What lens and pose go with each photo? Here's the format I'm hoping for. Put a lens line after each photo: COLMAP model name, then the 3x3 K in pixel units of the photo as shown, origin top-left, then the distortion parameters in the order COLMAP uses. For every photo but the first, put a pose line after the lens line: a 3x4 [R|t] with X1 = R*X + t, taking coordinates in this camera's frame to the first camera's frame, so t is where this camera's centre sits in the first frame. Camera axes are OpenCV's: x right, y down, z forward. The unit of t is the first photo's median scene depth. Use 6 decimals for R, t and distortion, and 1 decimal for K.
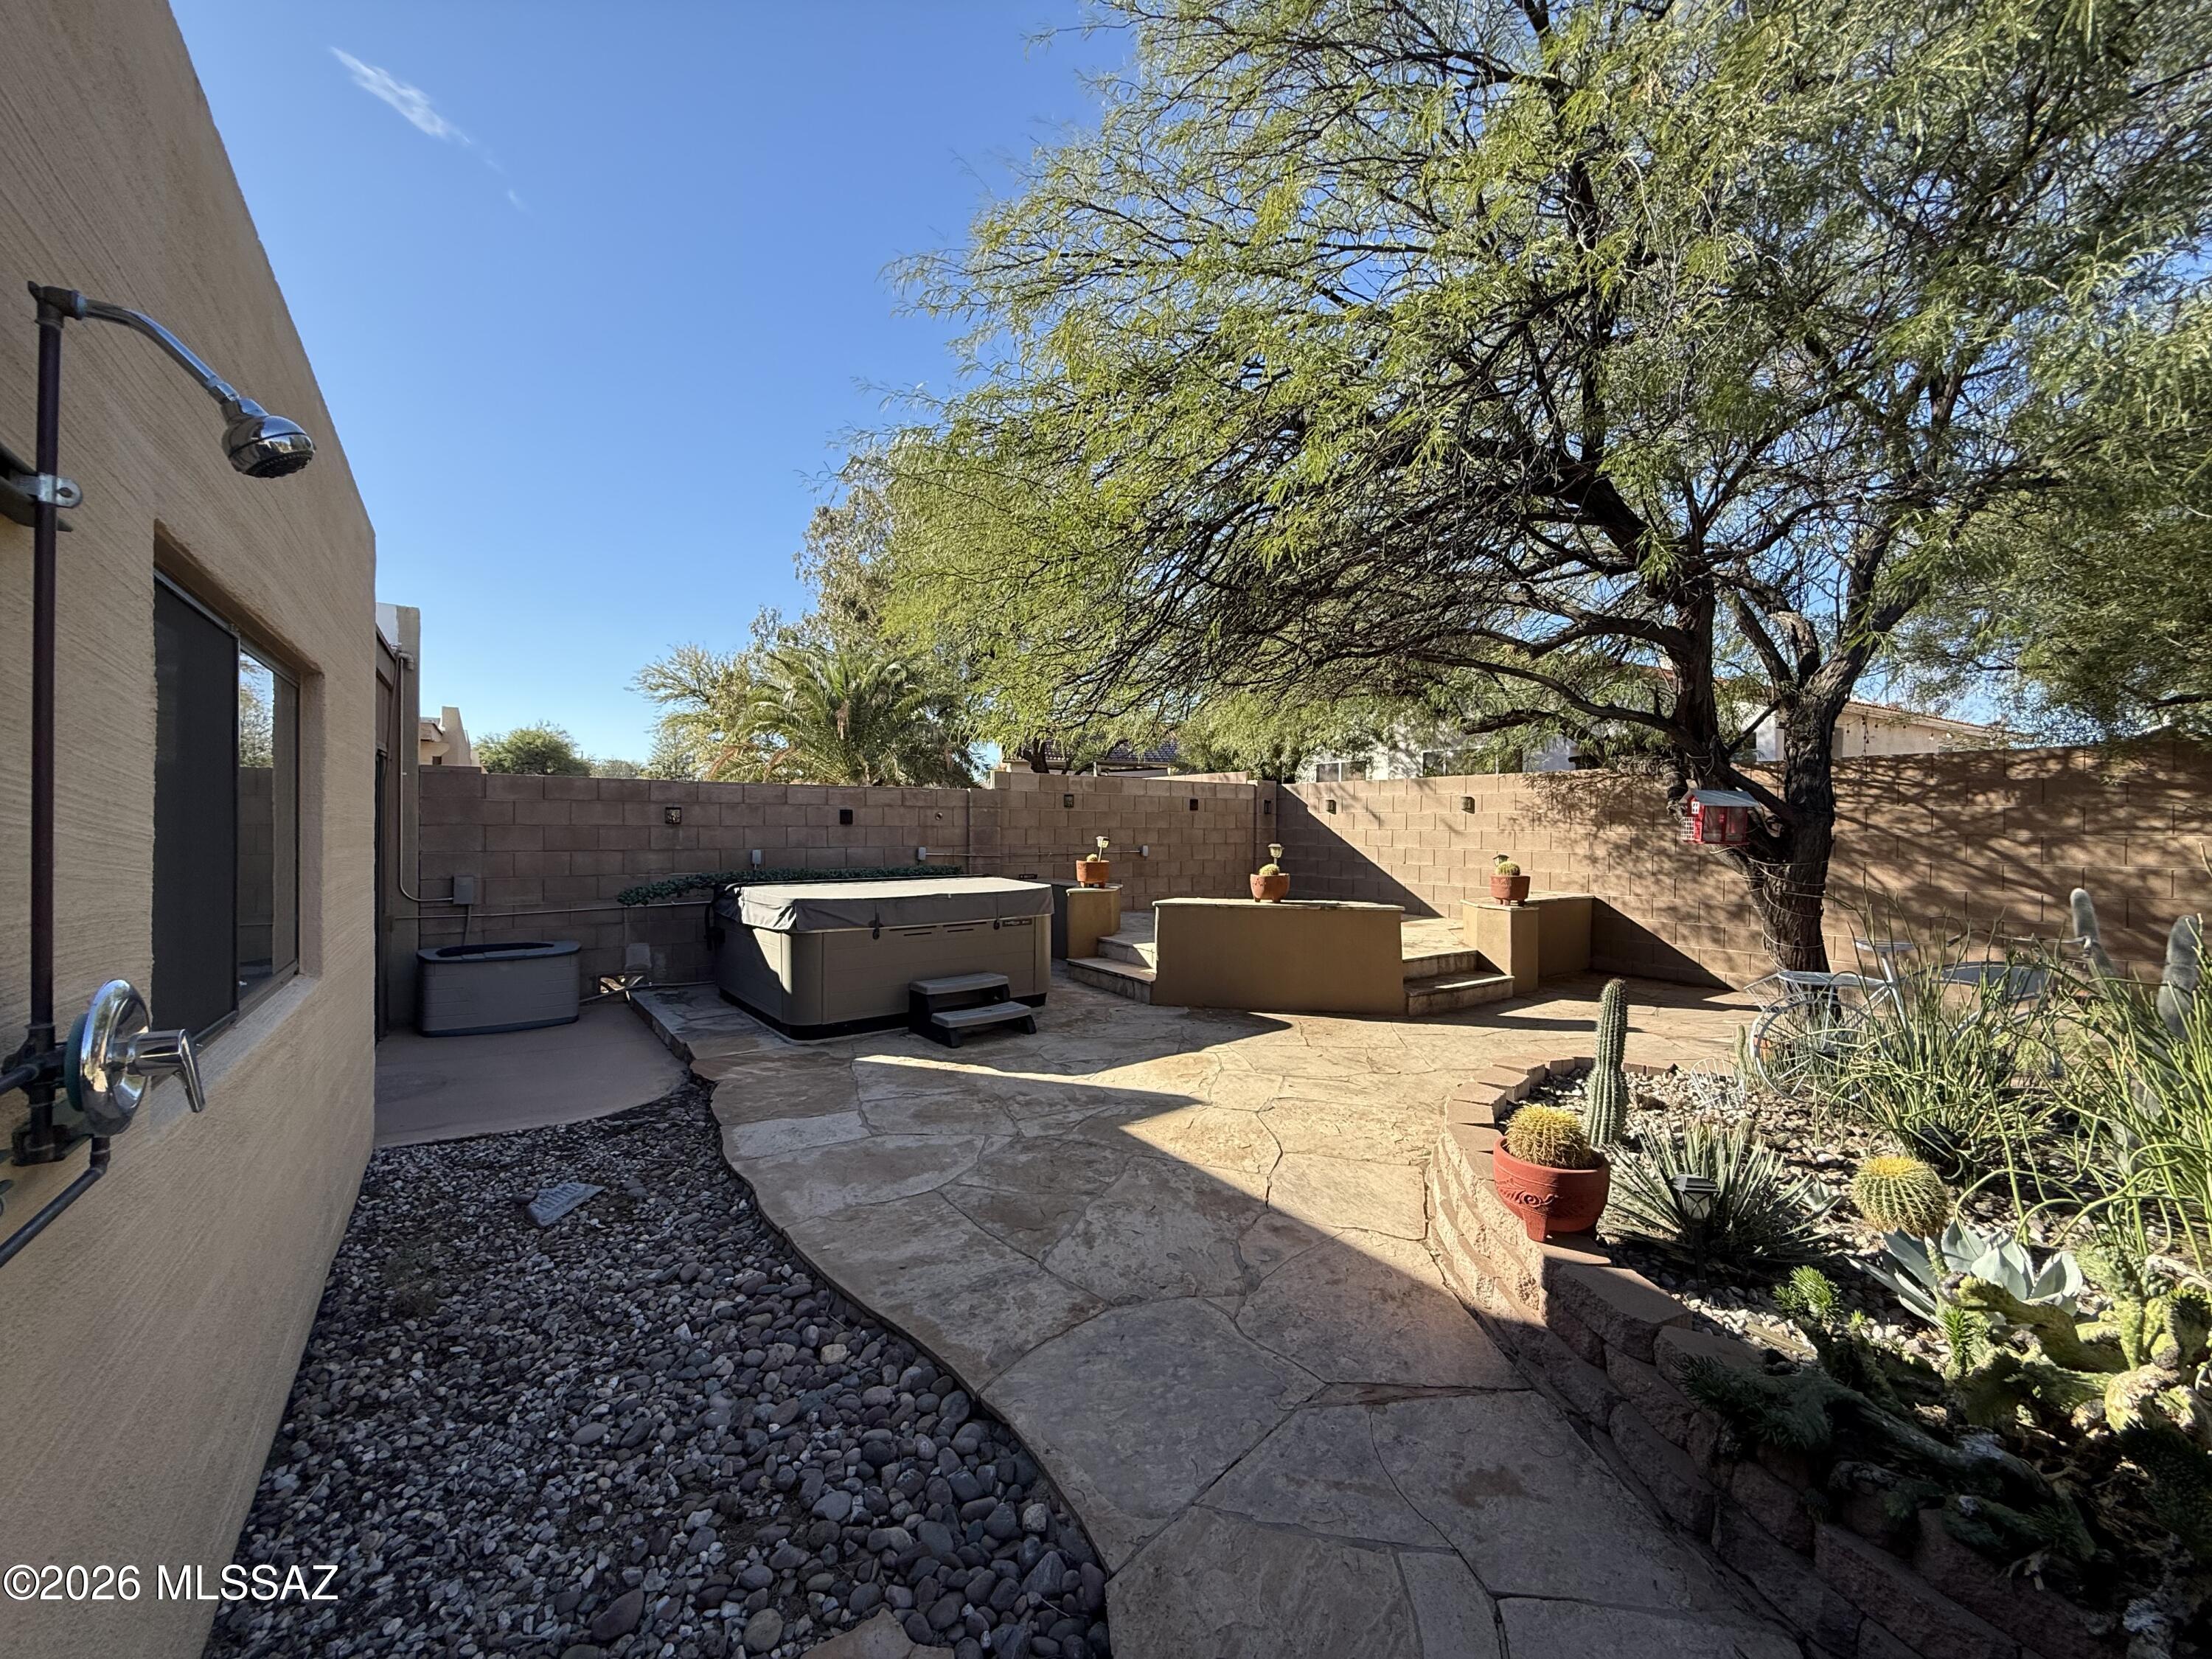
lens RADIAL K [[886.4, 0, 1107.2], [0, 886.4, 818.4], [0, 0, 1]] dist [0.000414, -0.000112]
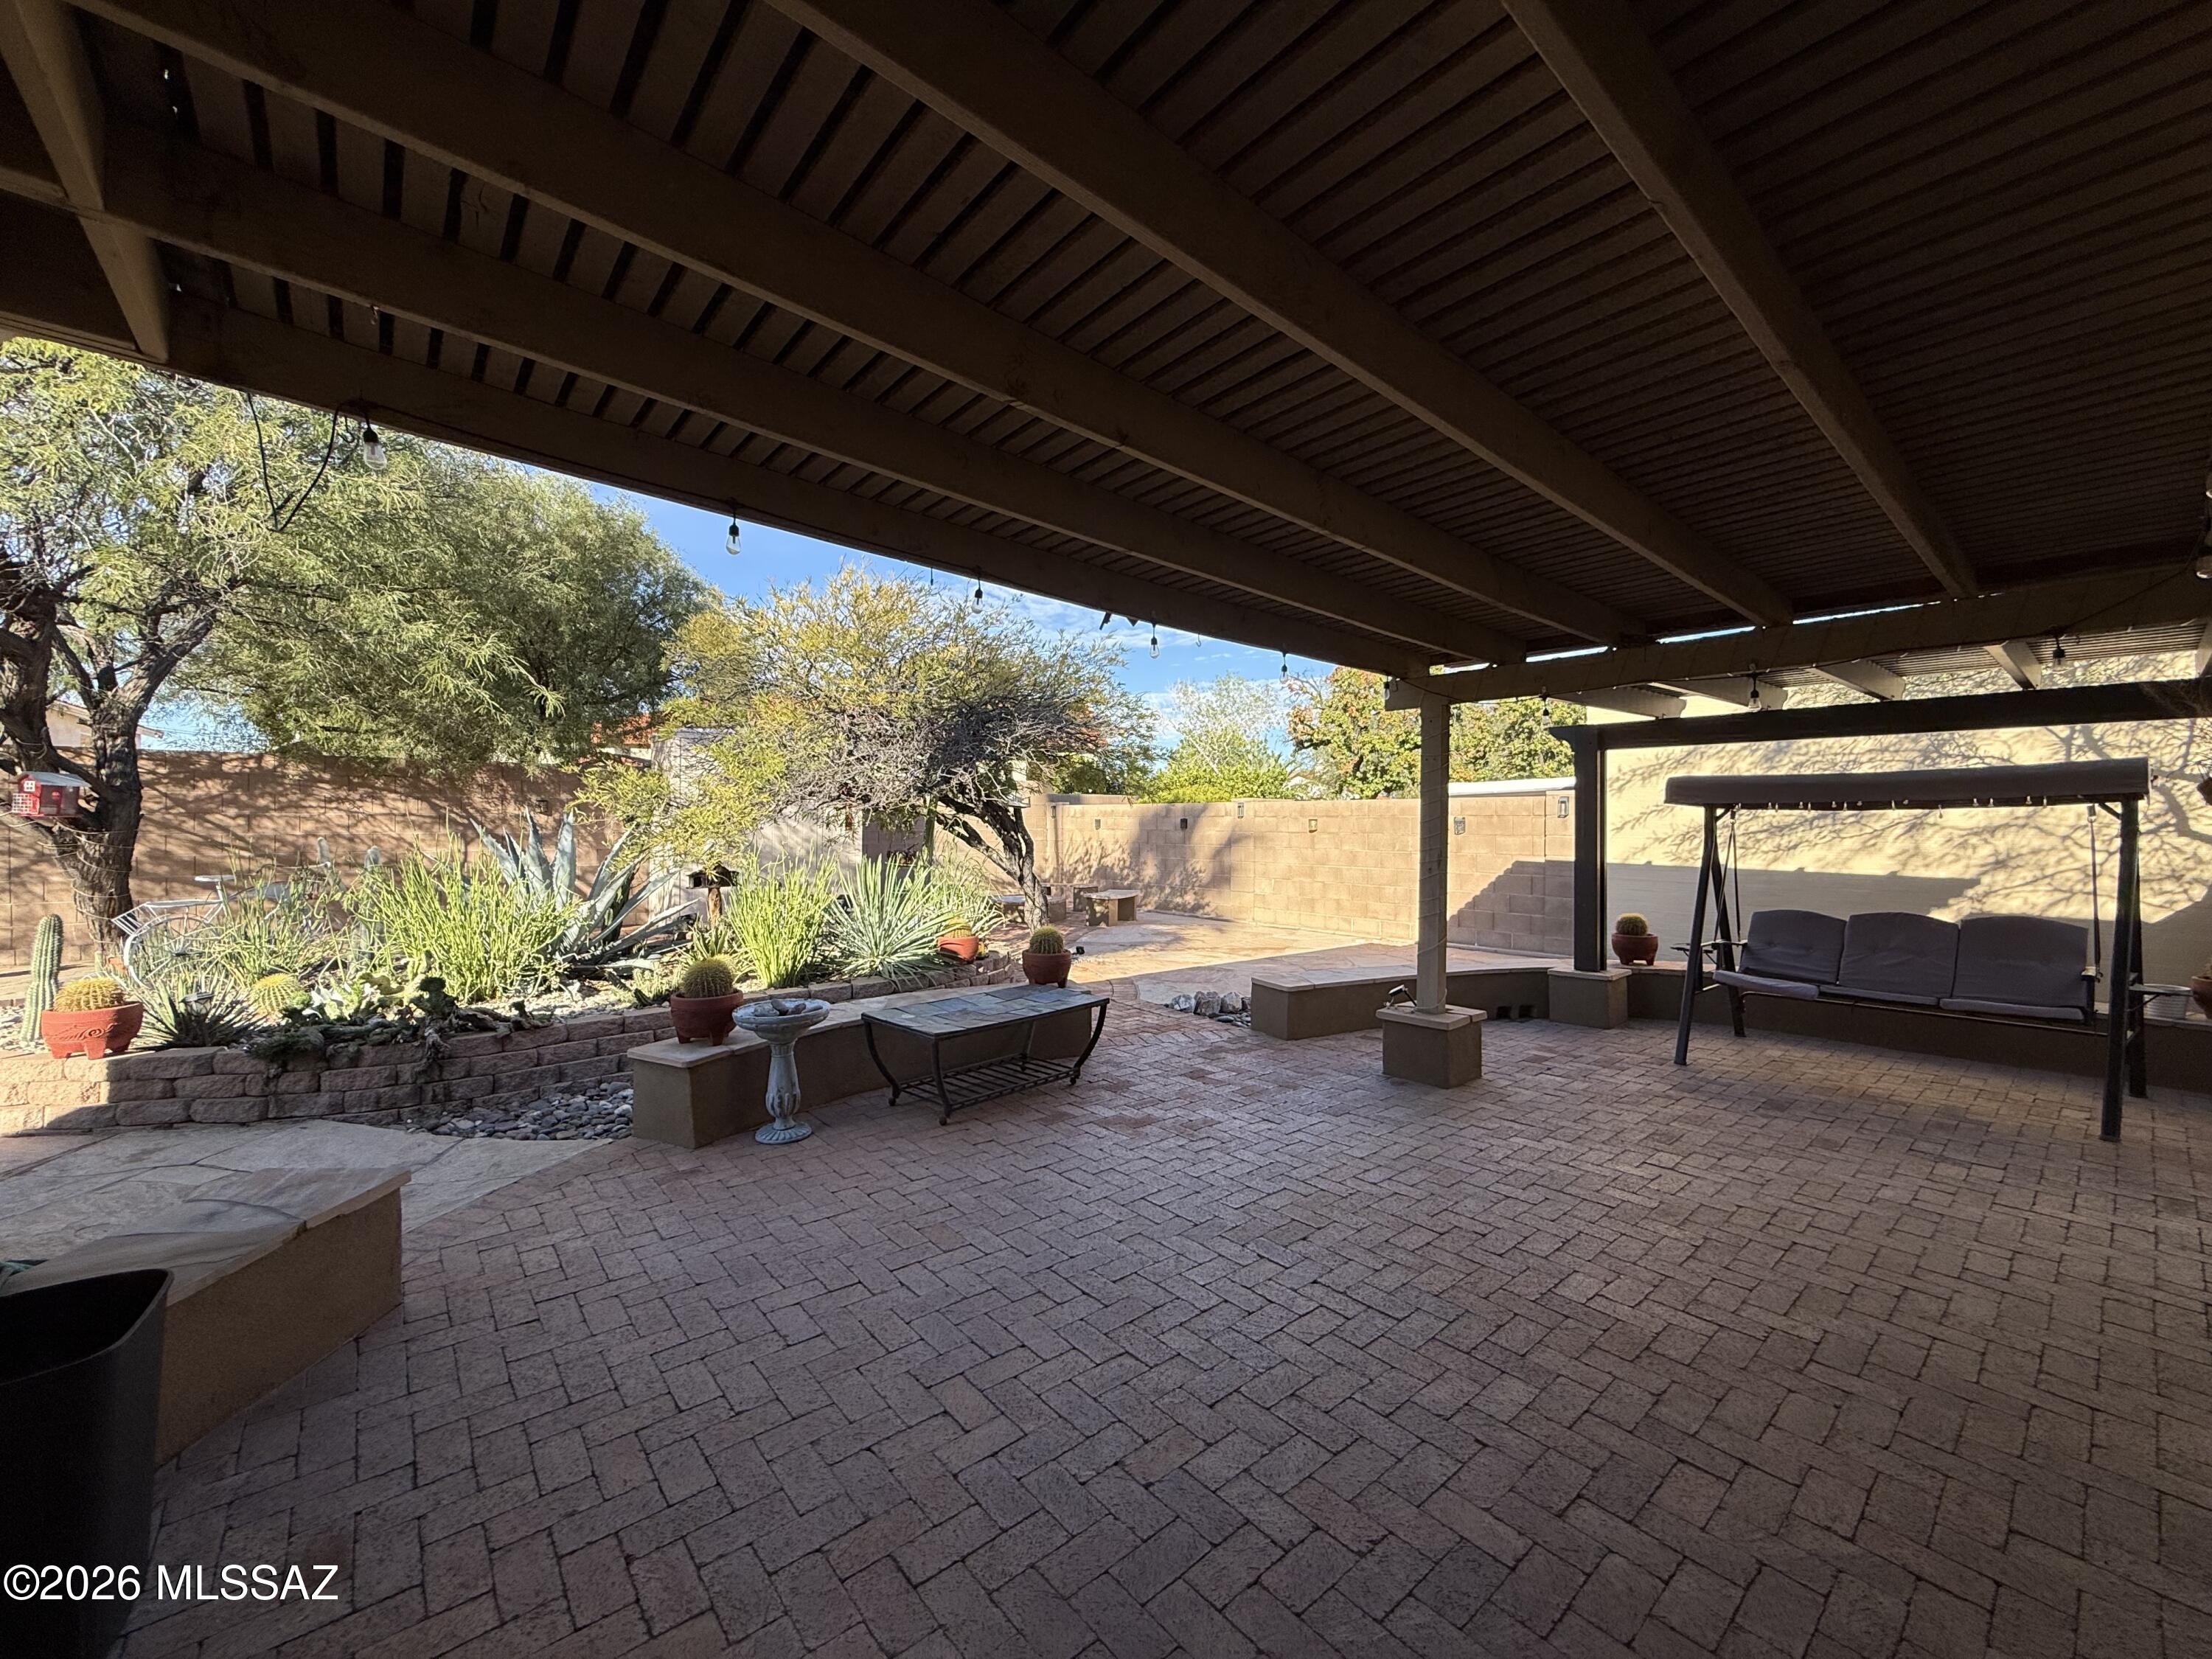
lens RADIAL K [[886.4, 0, 1103.7], [0, 886.4, 816.8], [0, 0, 1]] dist [0.000414, -0.000112]
pose [[-0.091471, -0.004030, 0.995800, -0.507056], [-0.011300, 0.999932, 0.003008, 0.007195], [-0.995744, -0.010977, -0.091510, -0.261337]]
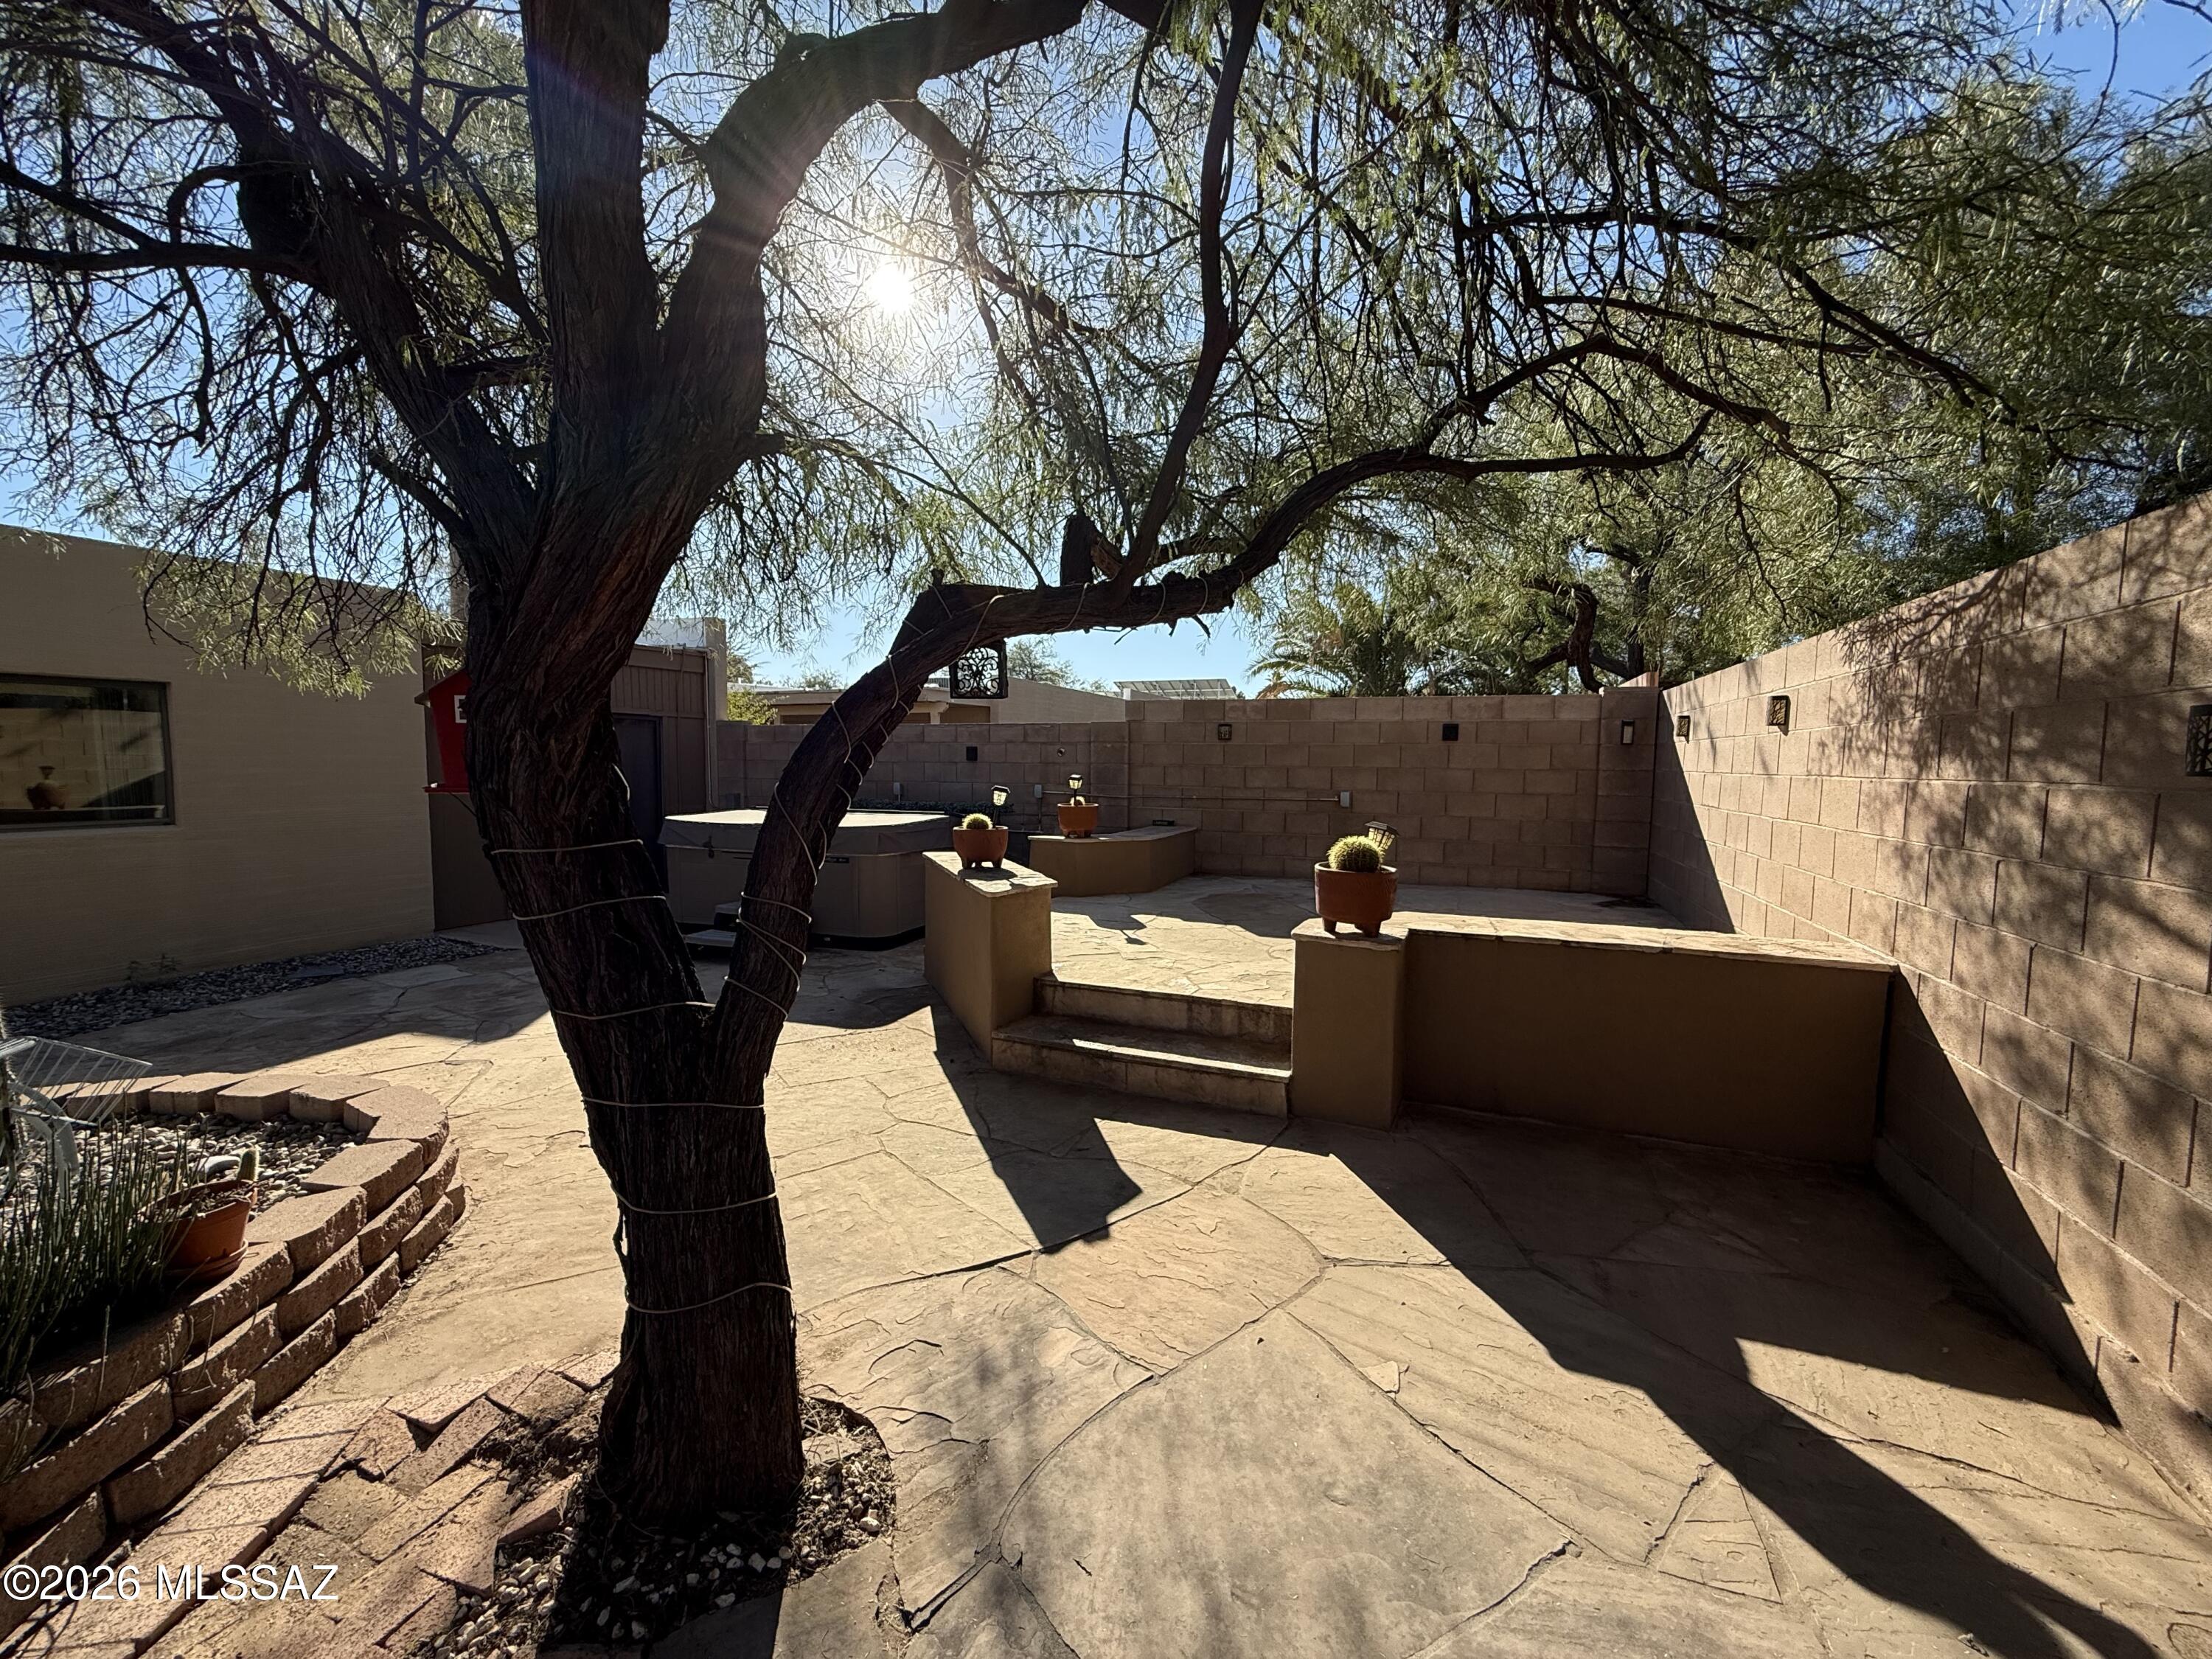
lens RADIAL K [[886.4, 0, 1092.7], [0, 886.4, 829.1], [0, 0, 1]] dist [0.000414, -0.000112]
pose [[0.543752, 0.061969, -0.836955, 0.882835], [-0.002630, 0.997391, 0.072139, 0.014734], [0.839242, -0.037024, 0.542497, 0.735819]]
